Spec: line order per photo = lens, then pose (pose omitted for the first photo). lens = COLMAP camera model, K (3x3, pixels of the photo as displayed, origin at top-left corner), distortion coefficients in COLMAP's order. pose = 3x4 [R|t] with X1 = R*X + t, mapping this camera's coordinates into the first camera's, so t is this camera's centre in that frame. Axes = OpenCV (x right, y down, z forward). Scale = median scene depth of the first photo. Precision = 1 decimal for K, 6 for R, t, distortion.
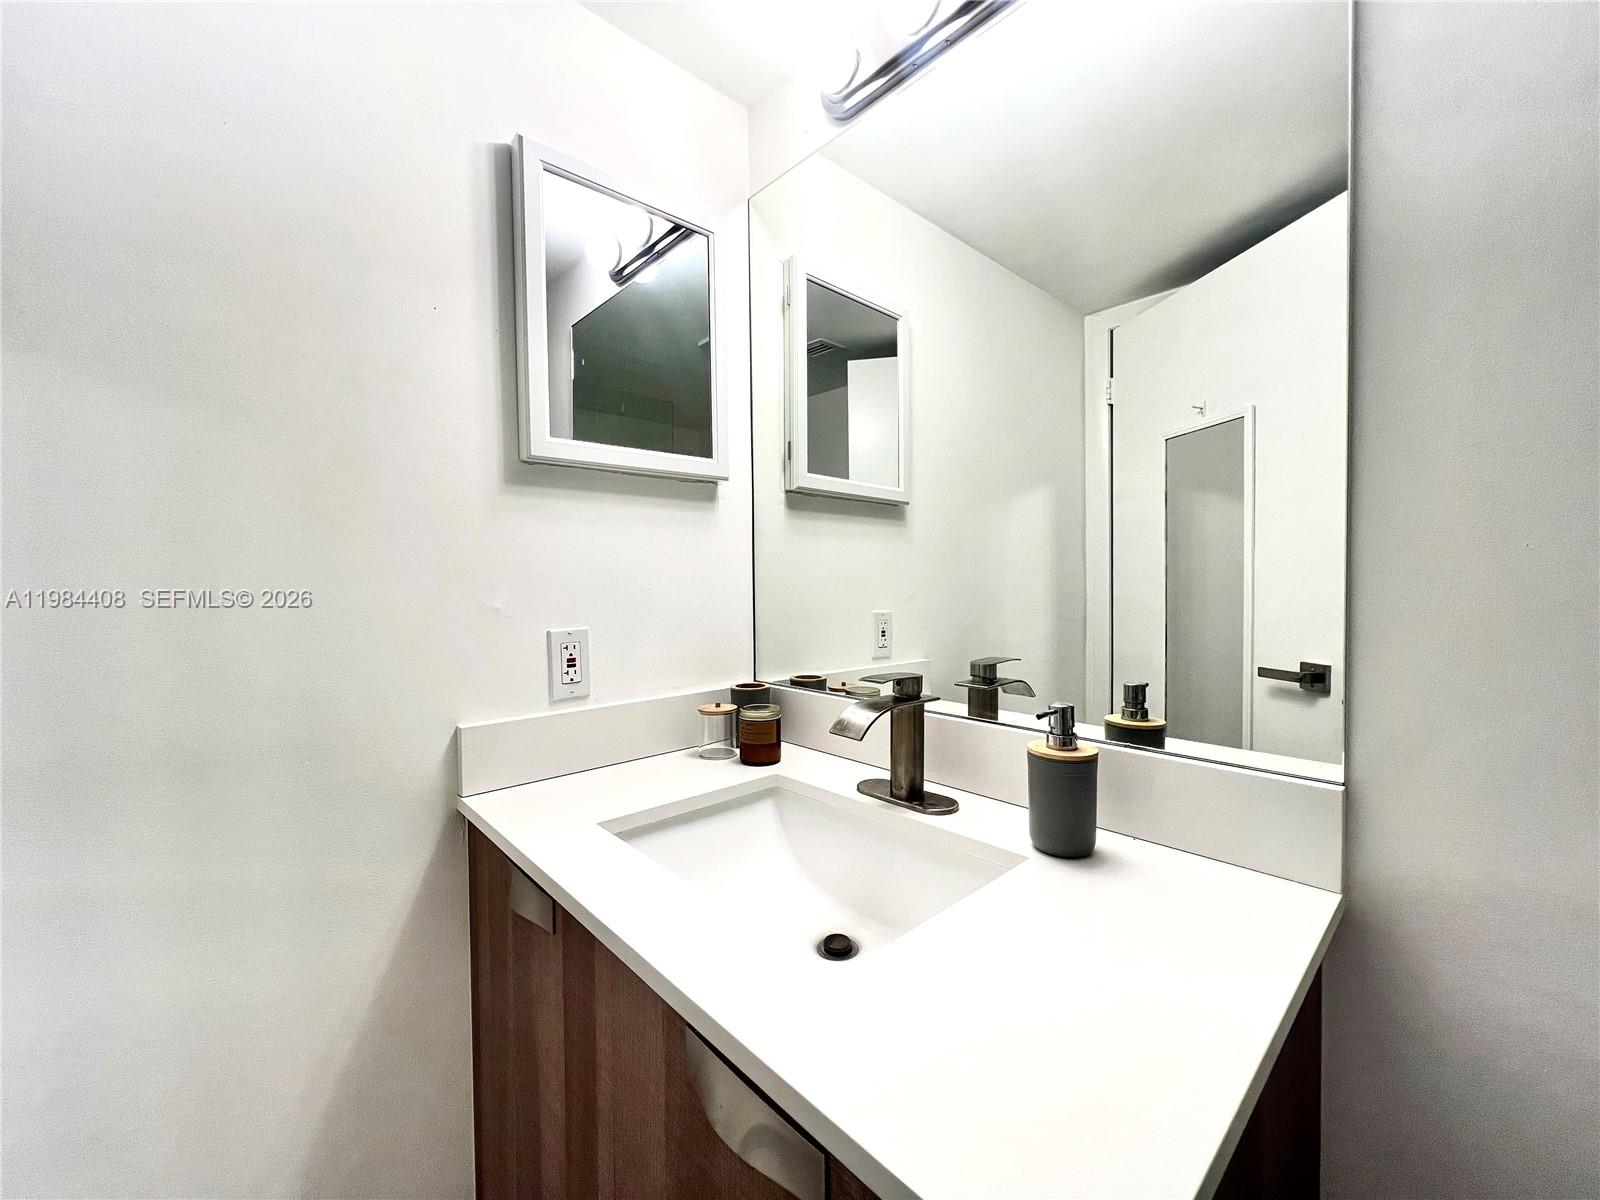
lens RADIAL K [[641.0, 0, 796.9], [0, 641.0, 594.3], [0, 0, 1]] dist [-0.002289, -0.000176]
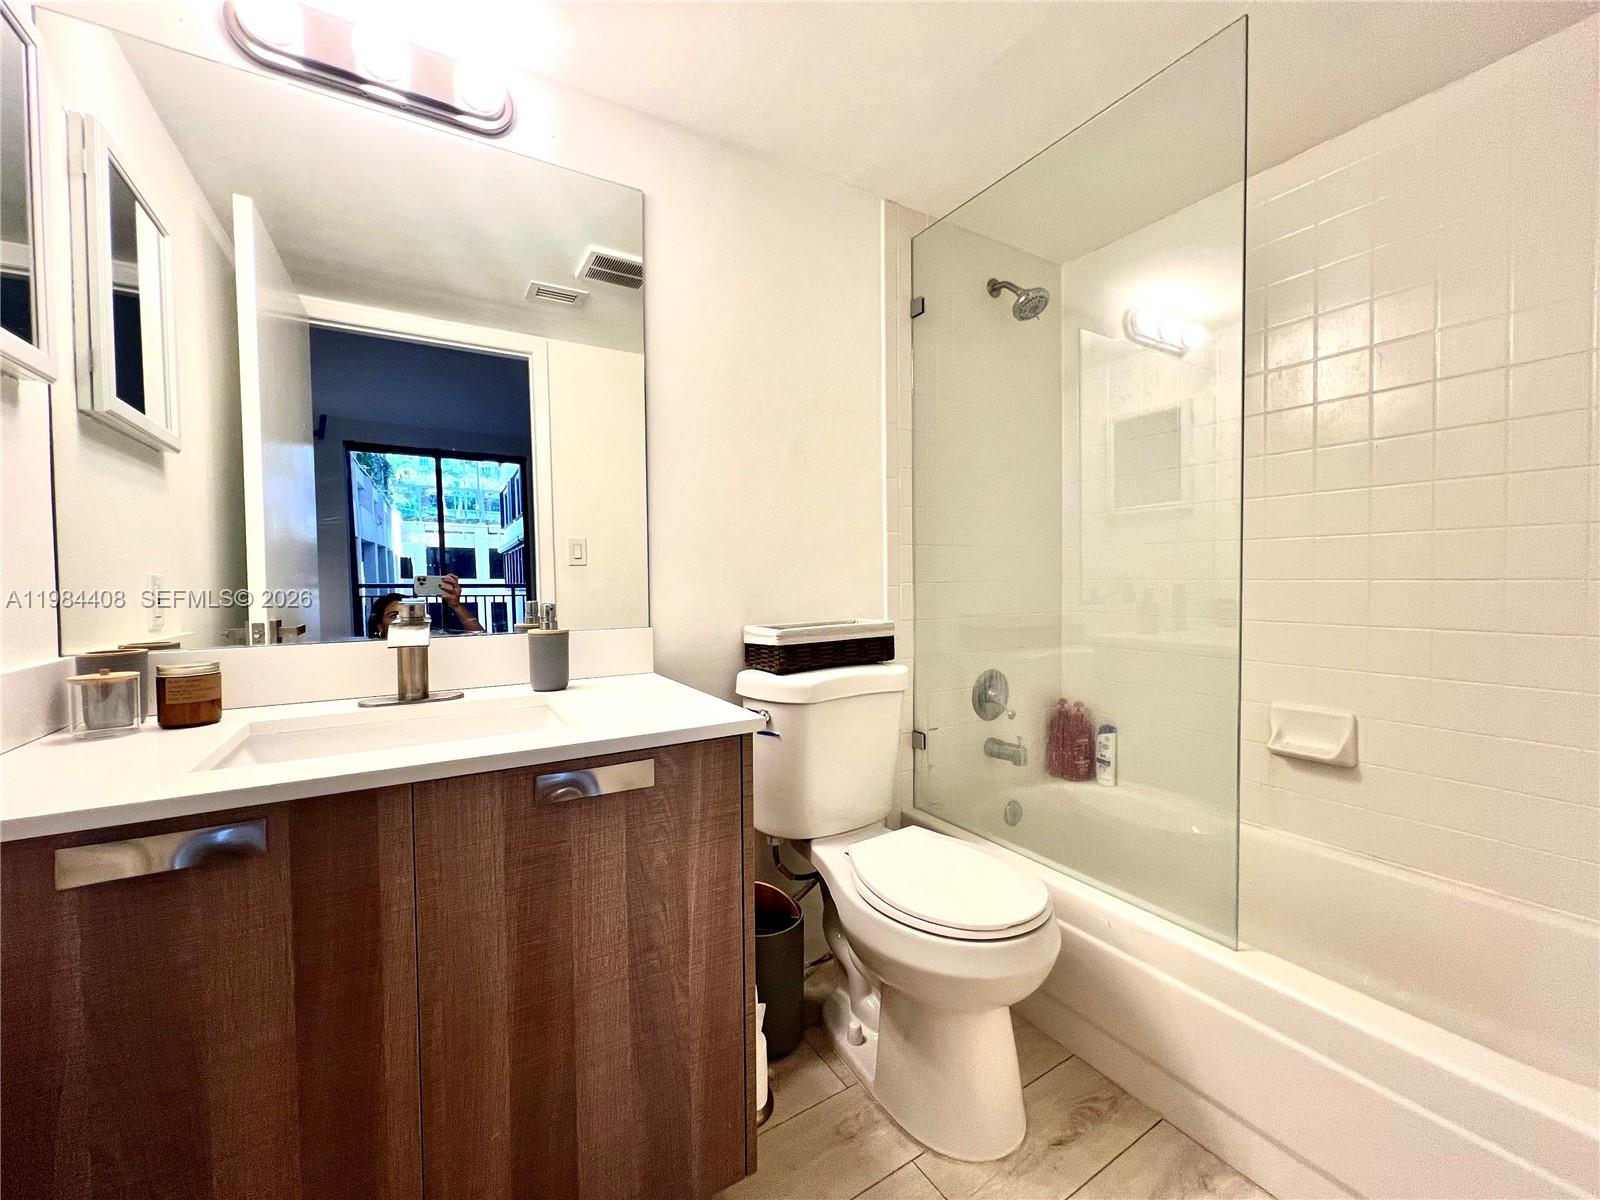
lens RADIAL K [[641.1, 0, 798.4], [0, 641.1, 594.6], [0, 0, 1]] dist [-0.001828, -0.000026]
pose [[0.195290, -0.016165, 0.980612, -0.701501], [0.029308, 0.999514, 0.010640, 0.090528], [-0.980308, 0.026662, 0.195668, 0.003822]]
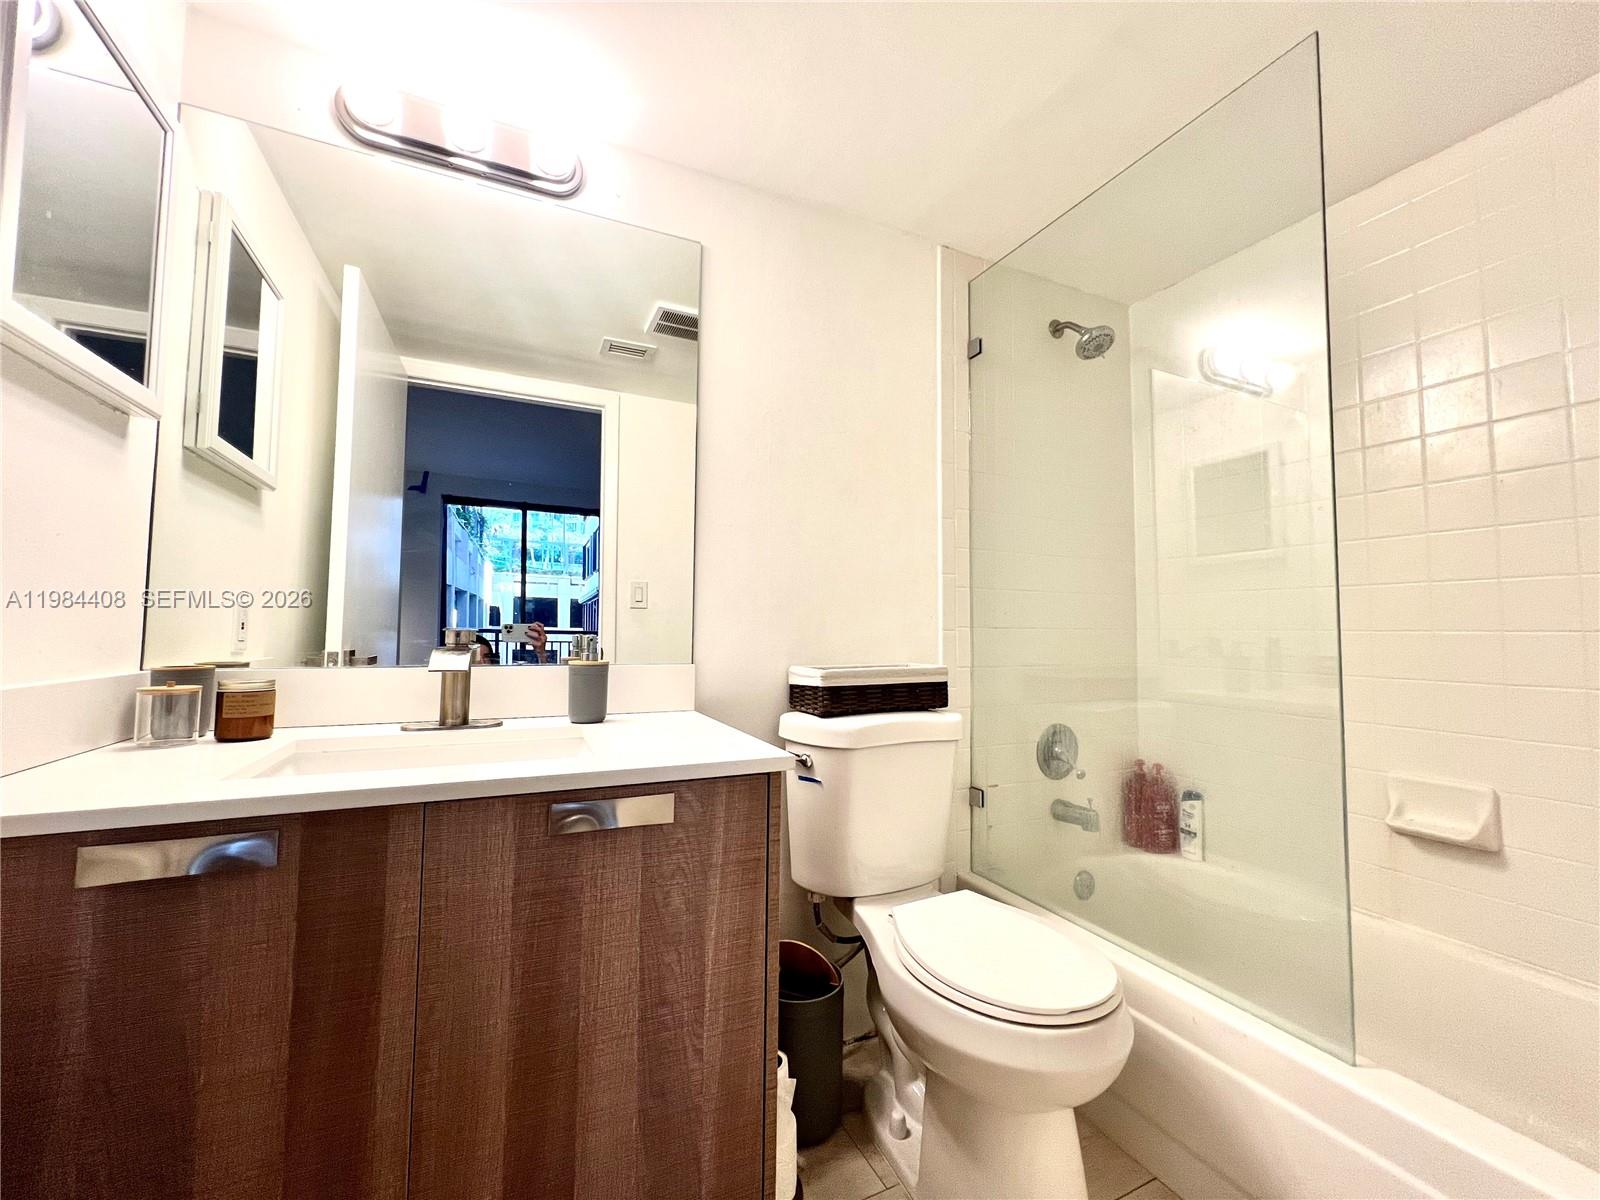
lens RADIAL K [[641.0, 0, 796.9], [0, 641.0, 594.3], [0, 0, 1]] dist [-0.002289, -0.000176]
pose [[0.299479, 0.070788, 0.951473, -0.654586], [0.006929, 0.997056, -0.076360, 0.120417], [-0.954078, 0.029461, 0.298107, -0.027220]]
